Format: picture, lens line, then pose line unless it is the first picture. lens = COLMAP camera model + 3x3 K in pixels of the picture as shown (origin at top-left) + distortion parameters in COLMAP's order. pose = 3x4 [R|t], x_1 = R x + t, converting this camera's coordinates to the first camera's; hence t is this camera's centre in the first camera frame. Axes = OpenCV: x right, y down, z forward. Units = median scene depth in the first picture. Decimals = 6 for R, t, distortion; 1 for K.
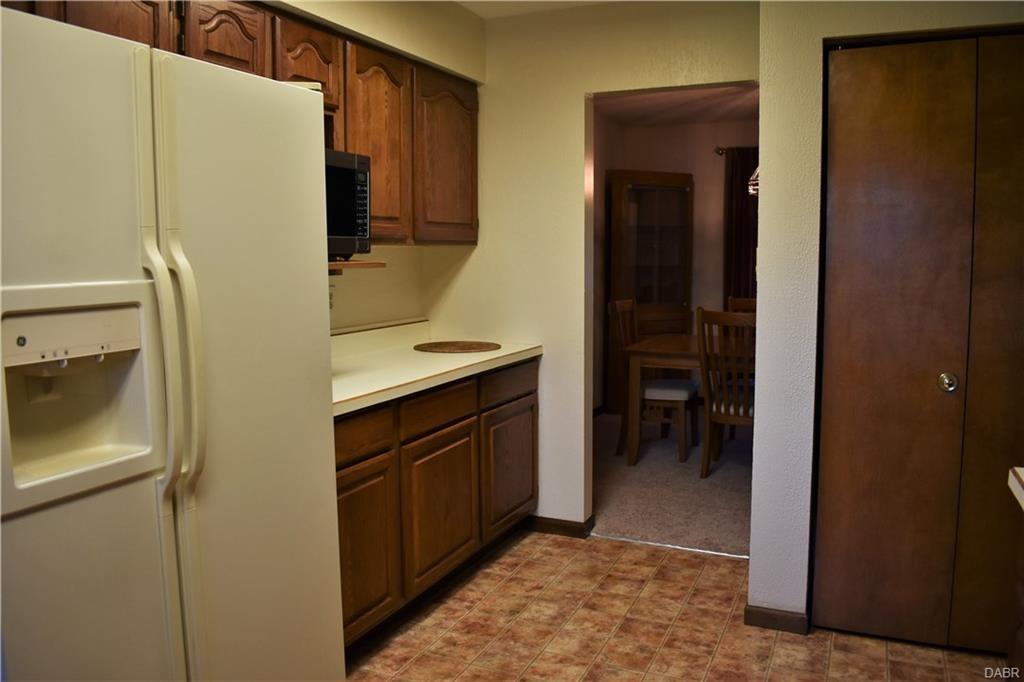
lens RADIAL K [[800.5, 0, 512.0], [0, 800.5, 341.0], [0, 0, 1]] dist [-0.091694, -0.003734]
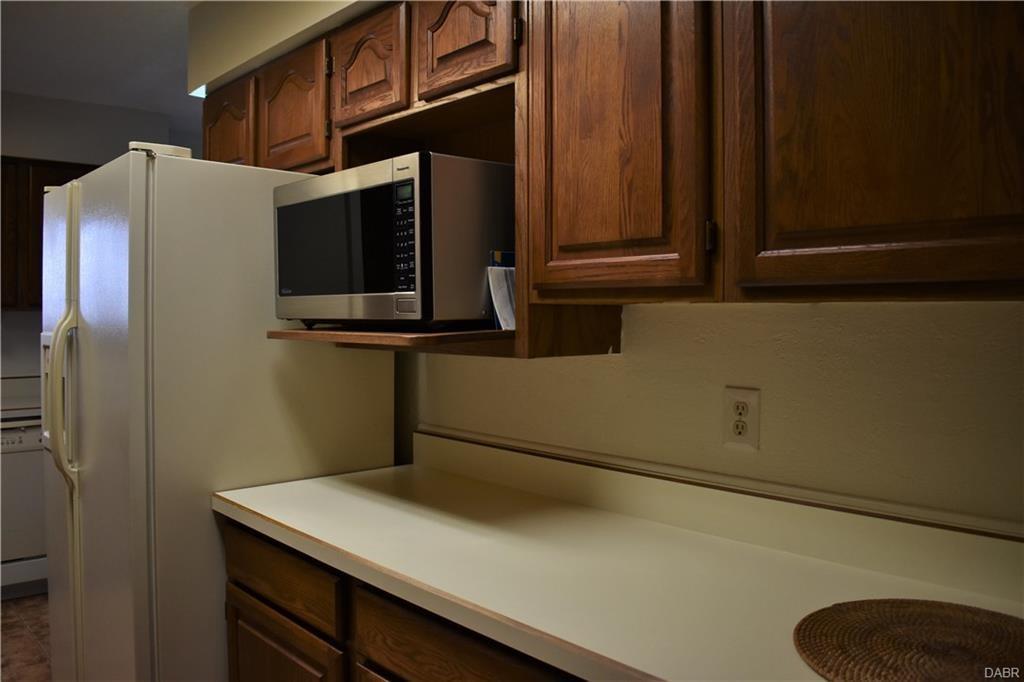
lens RADIAL K [[800.5, 0, 512.0], [0, 800.5, 341.0], [0, 0, 1]] dist [-0.091694, -0.003734]
pose [[-0.383231, 0.033784, -0.923035, 0.329356], [-0.097510, 0.992267, 0.076803, -0.147128], [0.918491, 0.119439, -0.376973, 1.294324]]
